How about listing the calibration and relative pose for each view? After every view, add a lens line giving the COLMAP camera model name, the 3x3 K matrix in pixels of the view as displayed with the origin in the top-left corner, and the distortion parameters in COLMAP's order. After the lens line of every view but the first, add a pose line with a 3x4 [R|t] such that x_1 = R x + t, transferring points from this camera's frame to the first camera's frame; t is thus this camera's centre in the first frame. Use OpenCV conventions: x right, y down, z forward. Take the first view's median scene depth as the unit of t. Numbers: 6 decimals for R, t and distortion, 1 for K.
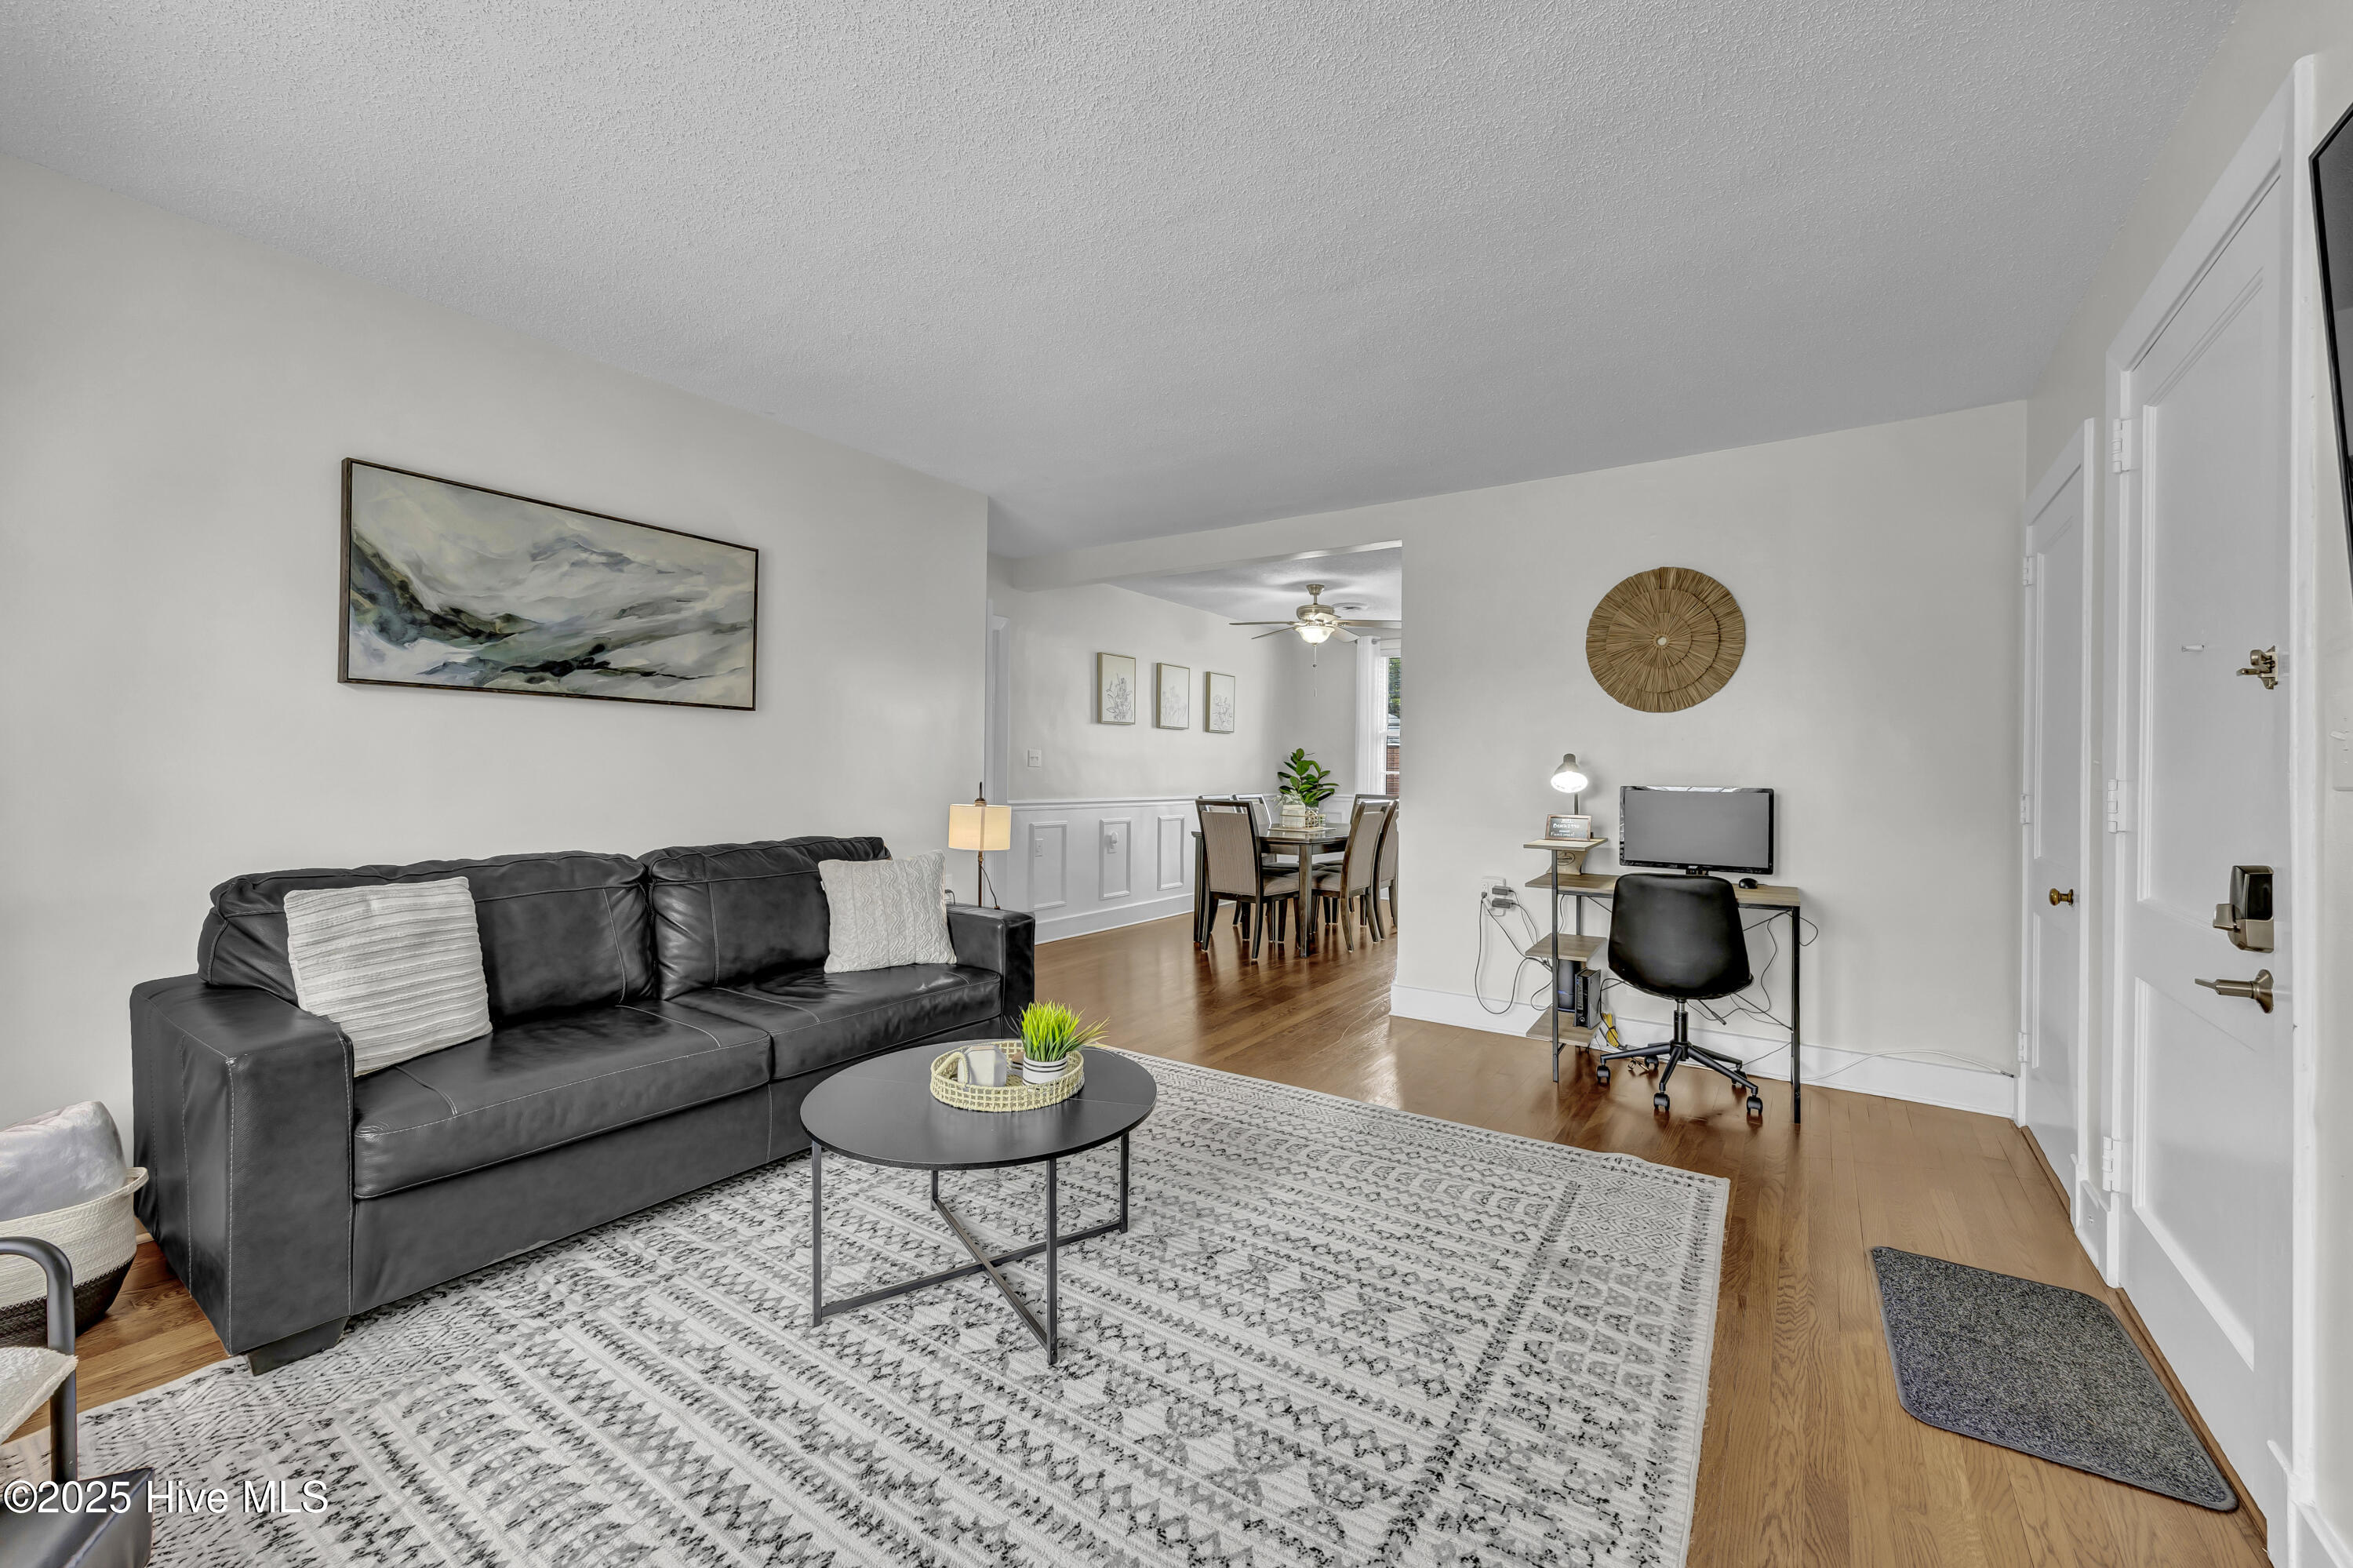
lens RADIAL K [[927.4, 0, 1186.0], [0, 927.4, 768.6], [0, 0, 1]] dist [-0.001655, 0.000046]
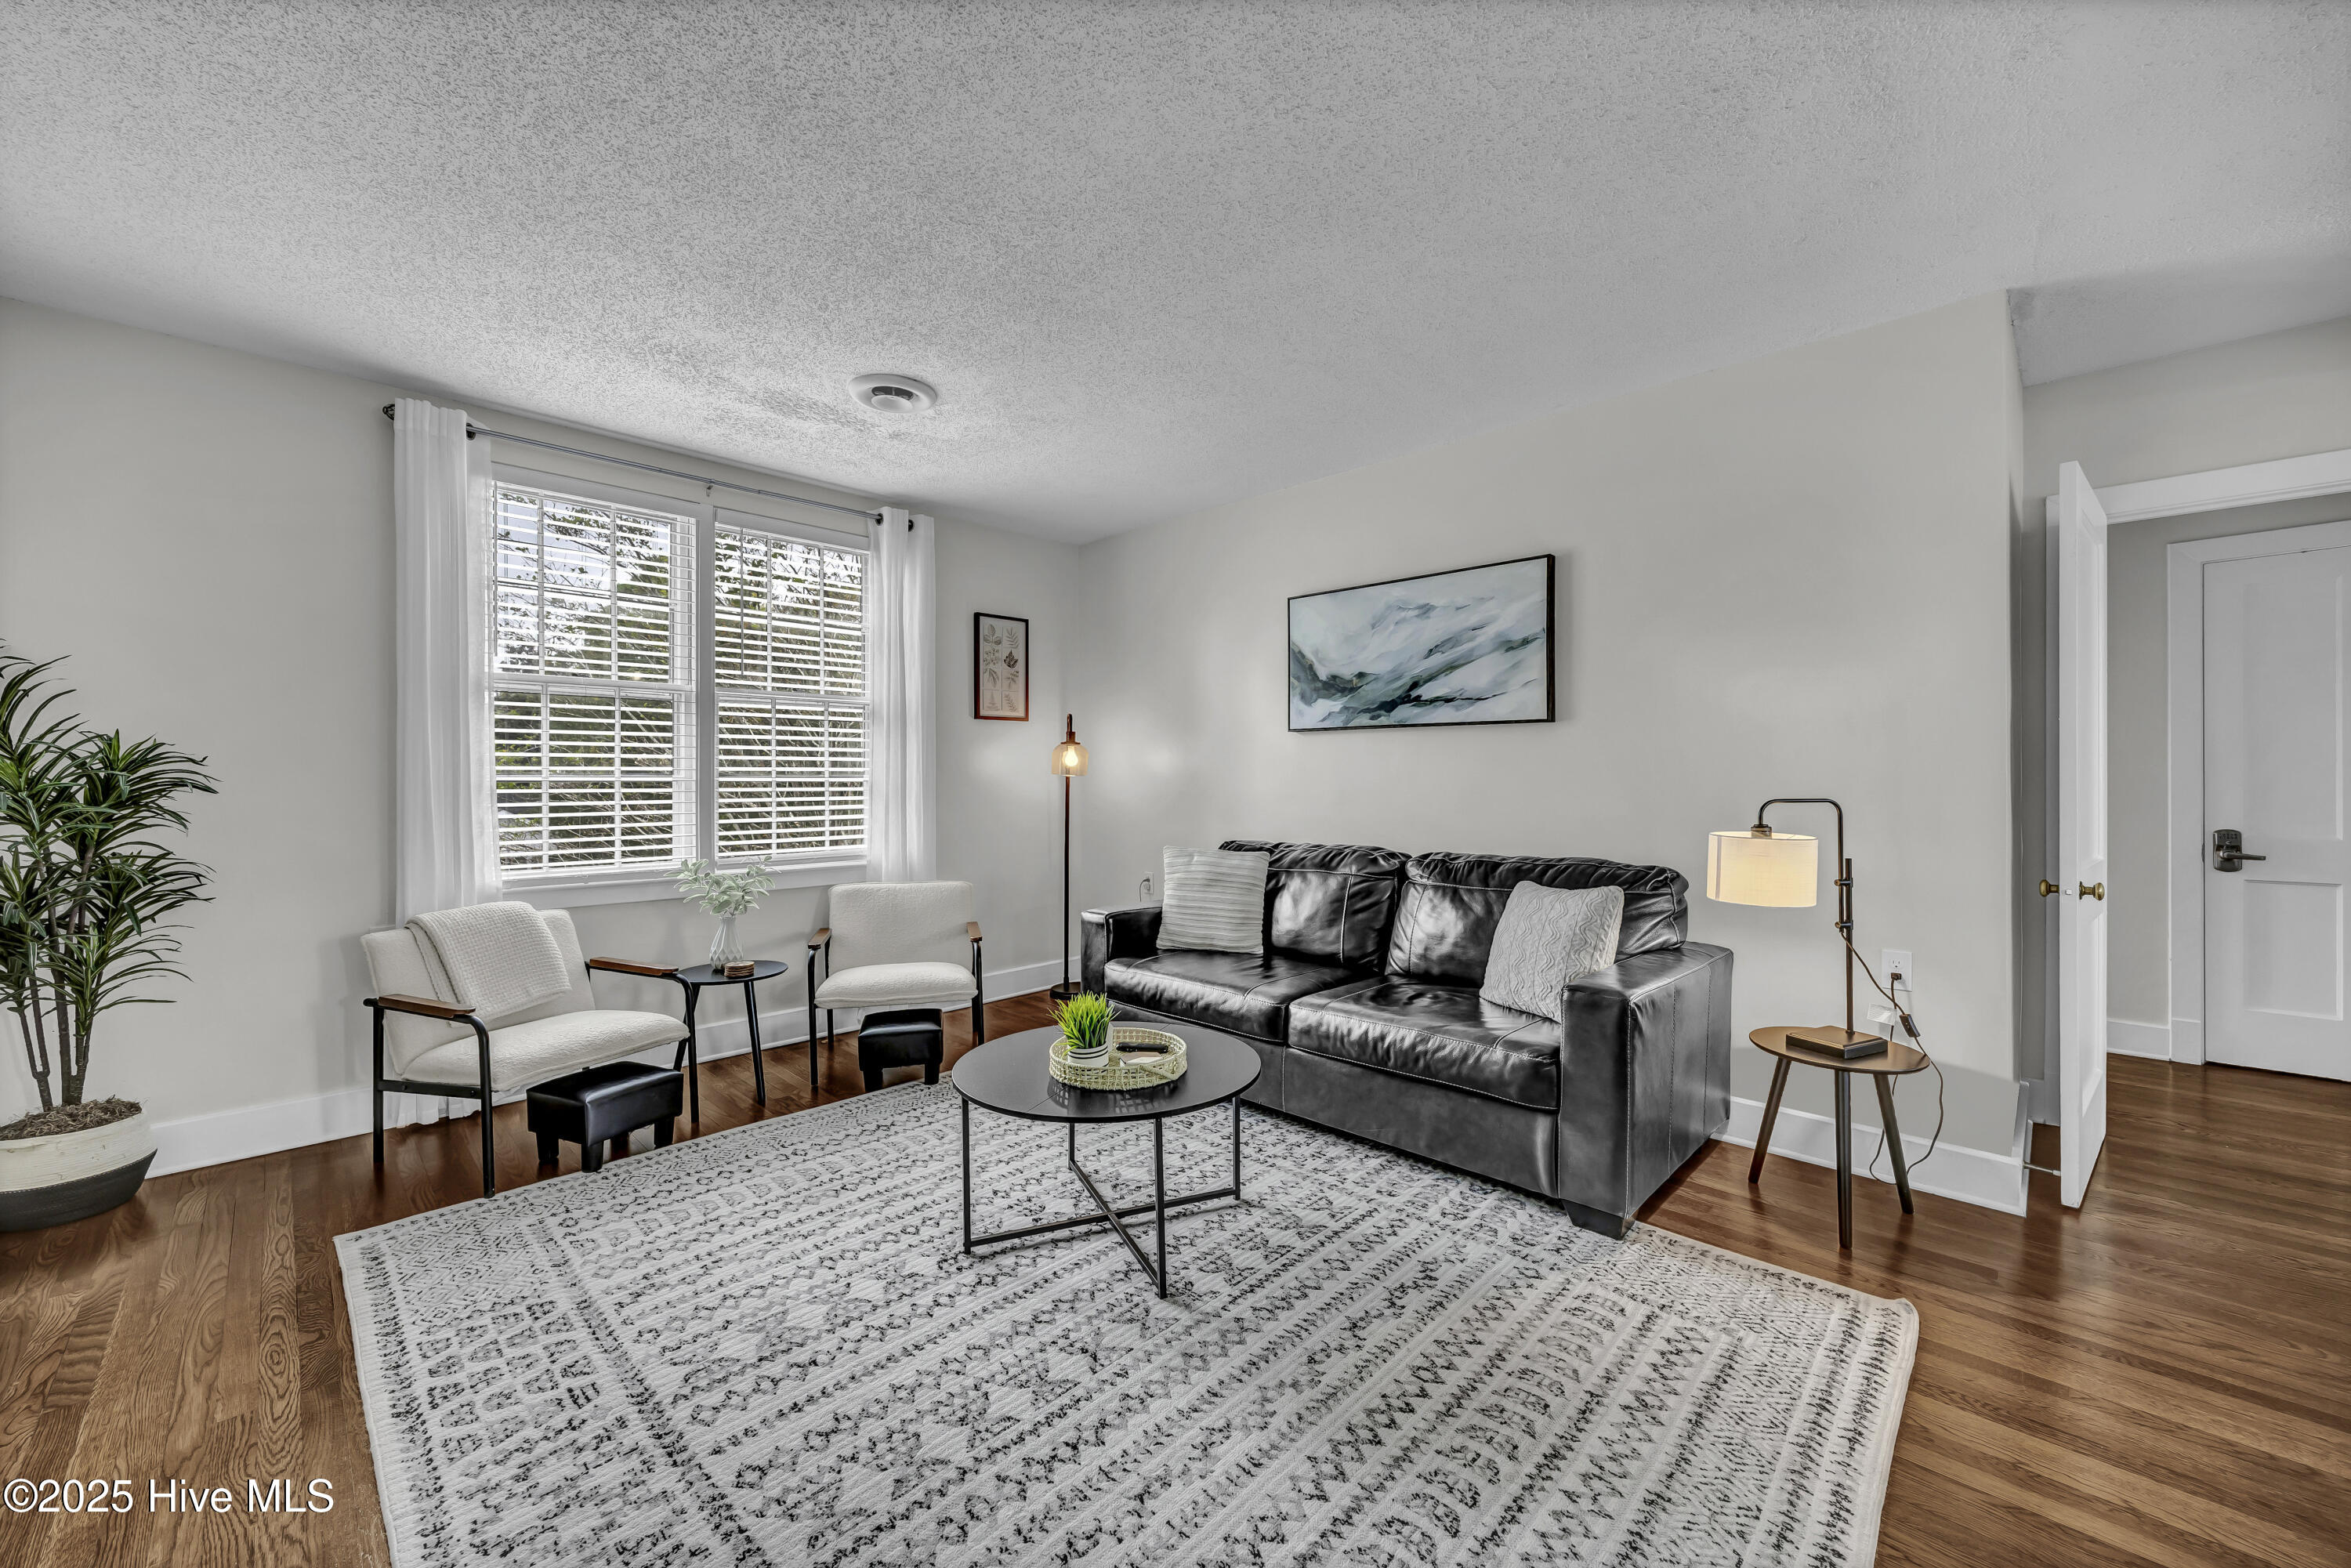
lens RADIAL K [[902.2, 0, 1175.5], [0, 902.2, 784.0], [0, 0, 1]] dist [-0.006122, 0.000253]
pose [[-0.181913, -0.008993, -0.983273, 0.734221], [0.000625, 0.999957, -0.009261, 0.015387], [0.983314, -0.002299, -0.181900, 1.098309]]
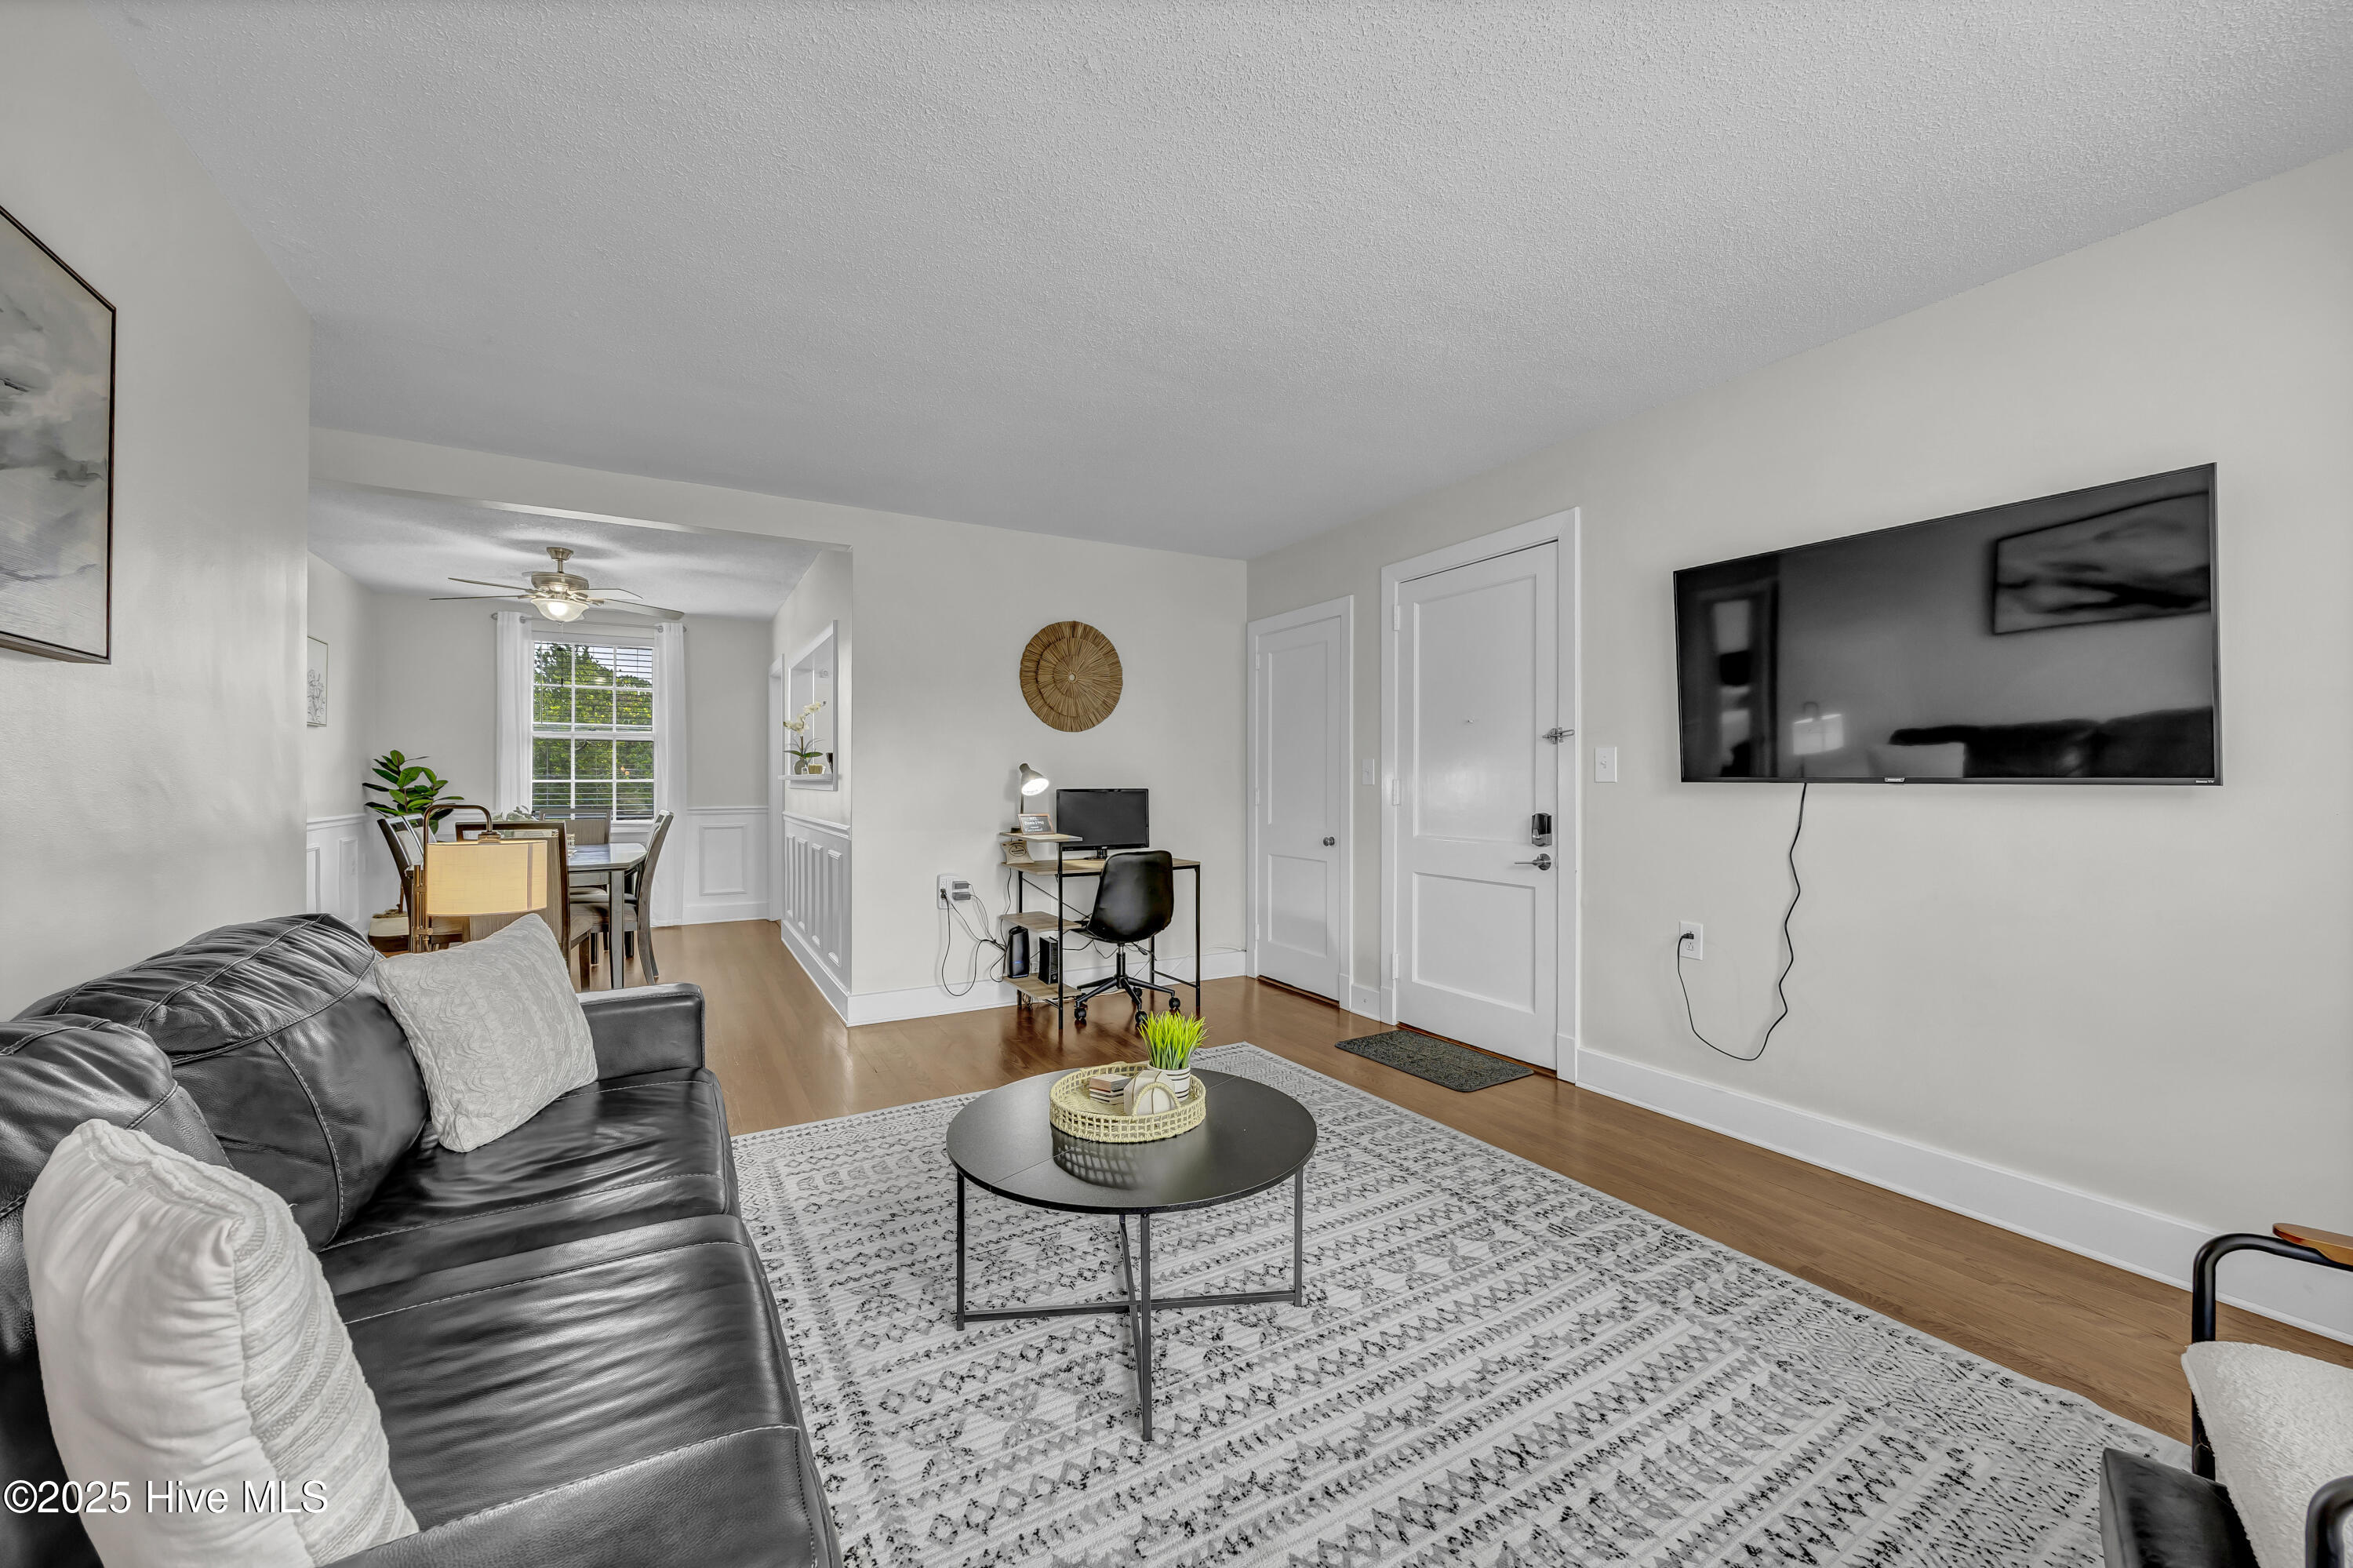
lens RADIAL K [[903.0, 0, 1176.5], [0, 903.0, 784.0], [0, 0, 1]] dist [-0.006122, 0.000253]
pose [[0.440113, -0.017510, 0.897772, -0.871329], [0.005955, 0.999845, 0.016581, -0.012044], [-0.897923, -0.001951, 0.440149, 0.476587]]
